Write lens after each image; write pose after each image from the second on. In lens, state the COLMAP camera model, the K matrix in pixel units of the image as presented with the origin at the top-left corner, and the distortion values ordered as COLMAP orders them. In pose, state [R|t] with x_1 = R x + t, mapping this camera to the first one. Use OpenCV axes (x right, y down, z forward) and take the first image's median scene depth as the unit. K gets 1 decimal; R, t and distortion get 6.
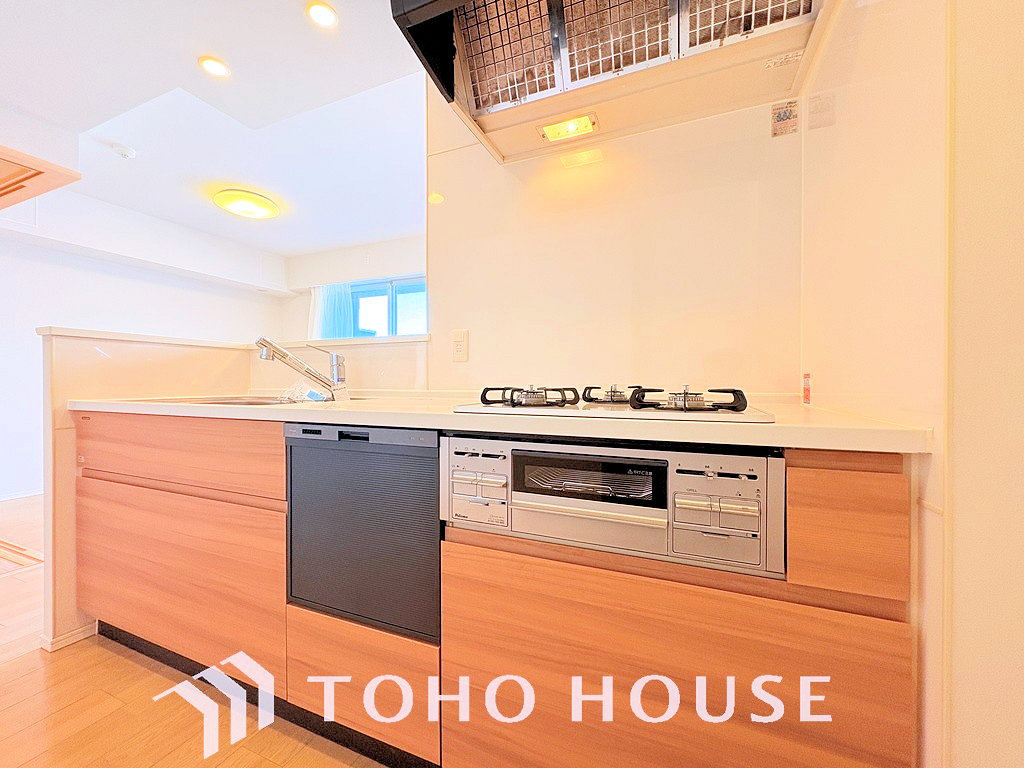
lens RADIAL K [[408.6, 0, 512.8], [0, 408.6, 383.7], [0, 0, 1]] dist [0.000197, -0.000007]
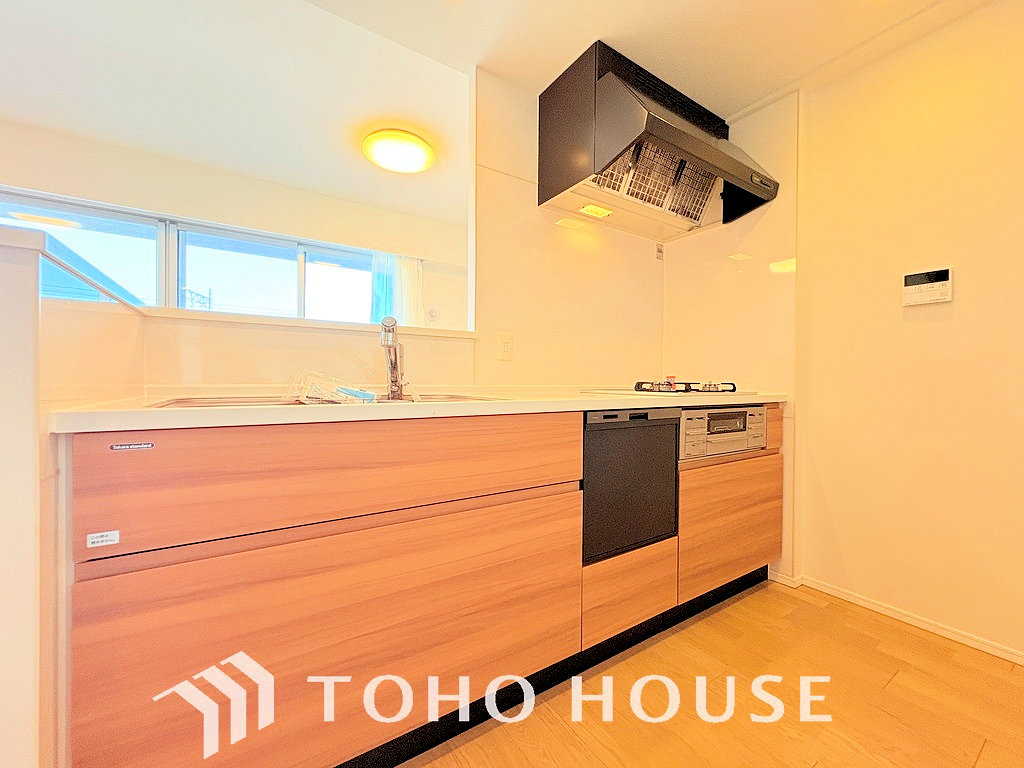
lens RADIAL K [[408.6, 0, 506.4], [0, 408.6, 384.6], [0, 0, 1]] dist [0.000197, -0.000007]
pose [[0.564335, -0.001236, 0.825545, -1.682176], [-0.005171, 0.999974, 0.005033, 0.013358], [-0.825529, -0.007109, 0.564314, 0.540957]]
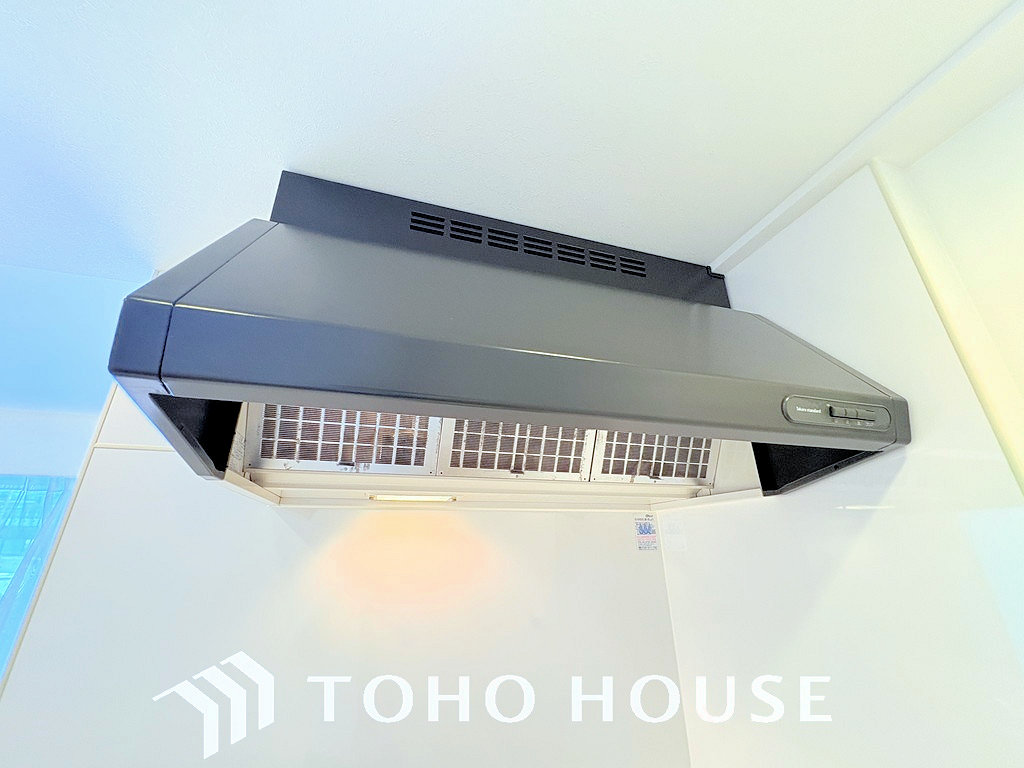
lens RADIAL K [[408.6, 0, 508.5], [0, 408.6, 381.3], [0, 0, 1]] dist [0.000197, -0.000007]
pose [[0.763496, 0.233542, 0.602107, -0.232432], [0.010631, 0.927652, -0.373293, -0.714615], [-0.645725, 0.291409, 0.705776, 0.518768]]
